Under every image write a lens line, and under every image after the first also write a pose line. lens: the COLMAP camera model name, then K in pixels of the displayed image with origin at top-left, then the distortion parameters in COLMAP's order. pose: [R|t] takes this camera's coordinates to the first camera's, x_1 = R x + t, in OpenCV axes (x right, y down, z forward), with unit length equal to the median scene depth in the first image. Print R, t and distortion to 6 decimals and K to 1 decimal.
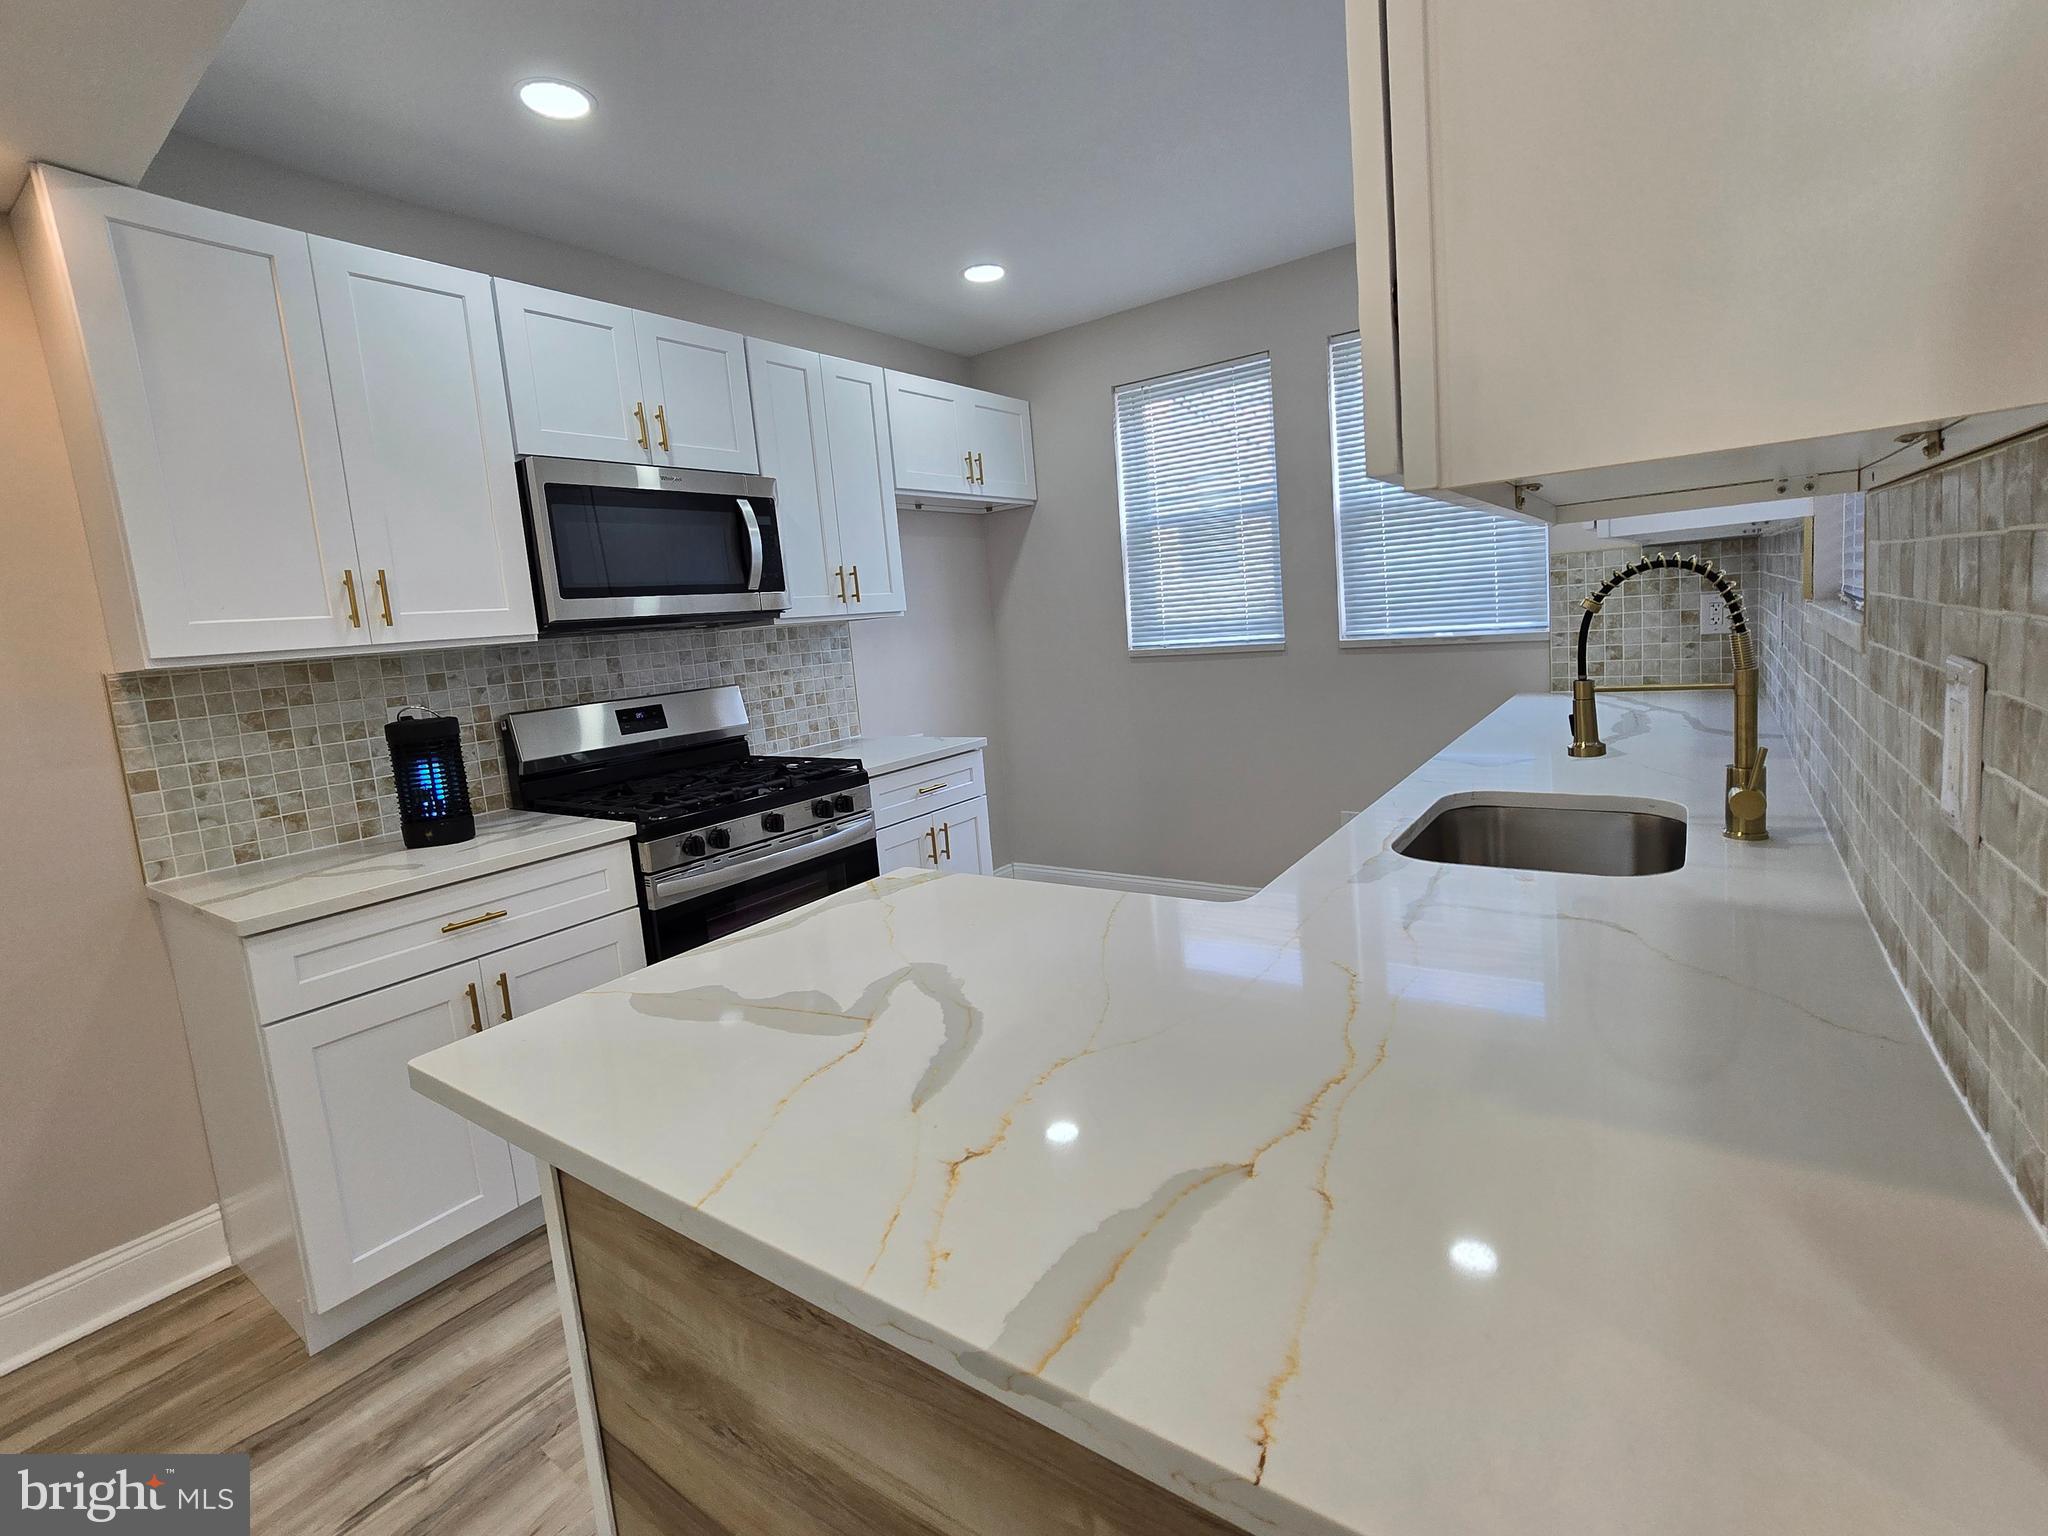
lens RADIAL K [[907.3, 0, 1044.6], [0, 907.3, 734.2], [0, 0, 1]] dist [-0.002938, -0.000205]
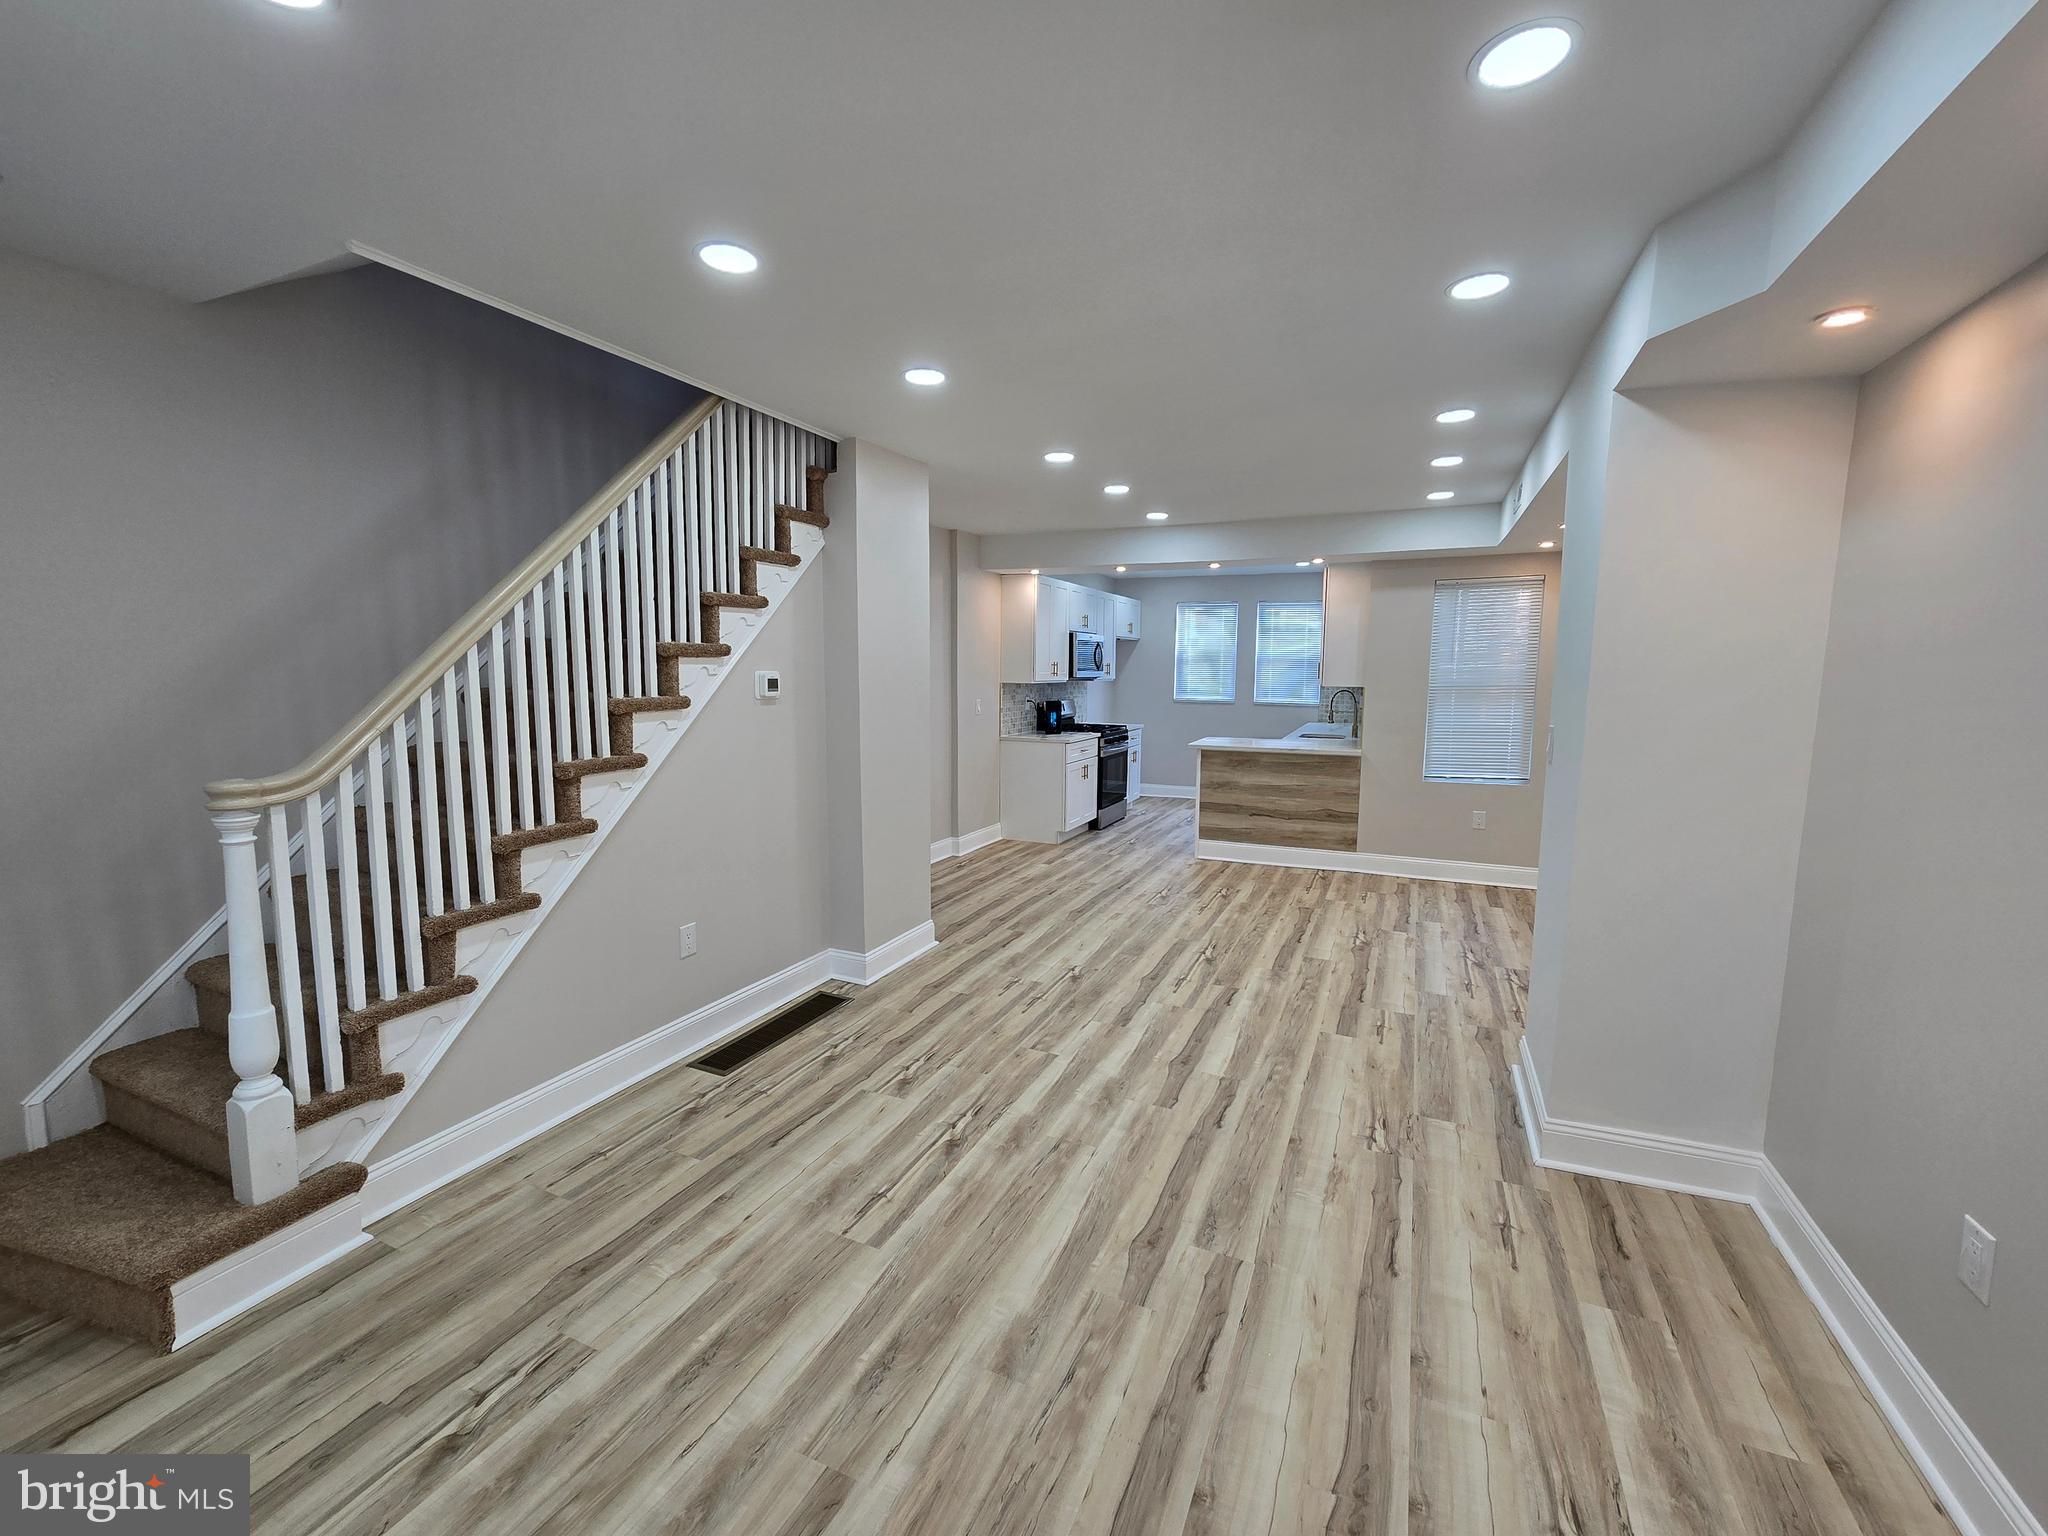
lens RADIAL K [[841.8, 0, 1030.1], [0, 841.8, 766.1], [0, 0, 1]] dist [-0.001232, -0.000370]
pose [[0.976664, 0.068328, 0.203614, -1.453467], [-0.064988, 0.997620, -0.023055, 0.337669], [-0.204704, 0.009285, 0.978780, -2.380538]]
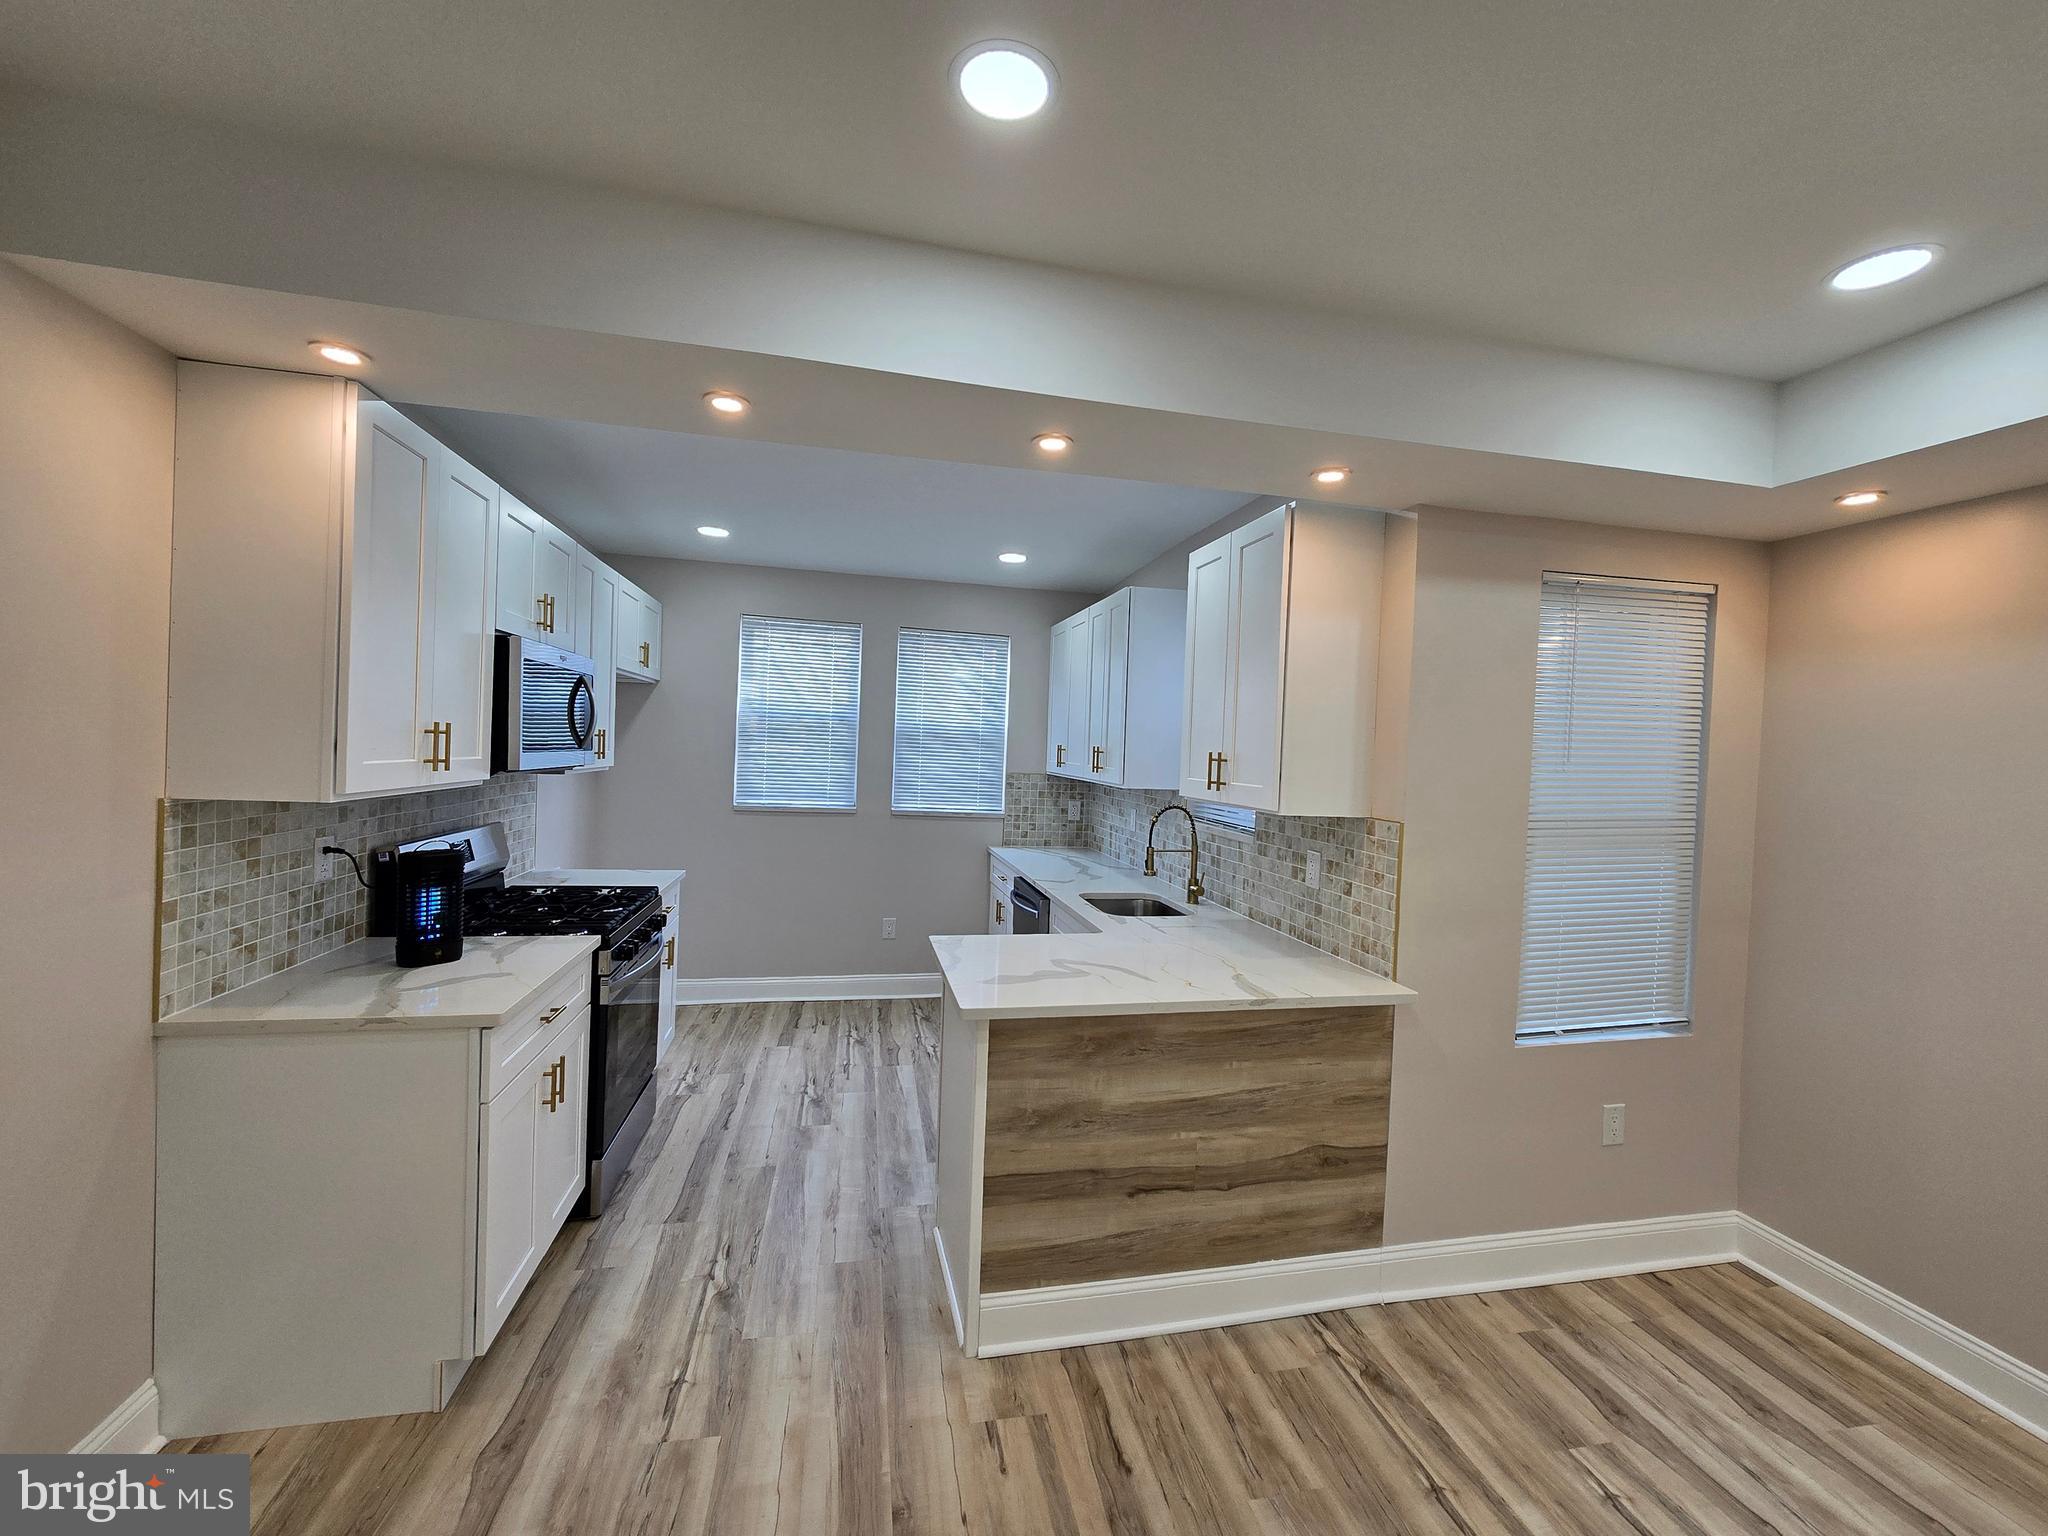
lens RADIAL K [[841.8, 0, 1030.1], [0, 841.8, 766.1], [0, 0, 1]] dist [-0.001232, -0.000370]
pose [[0.669624, 0.094633, 0.736646, -0.953422], [-0.002511, 0.992132, -0.125172, 0.007912], [-0.742696, 0.081969, 0.664593, -0.261881]]
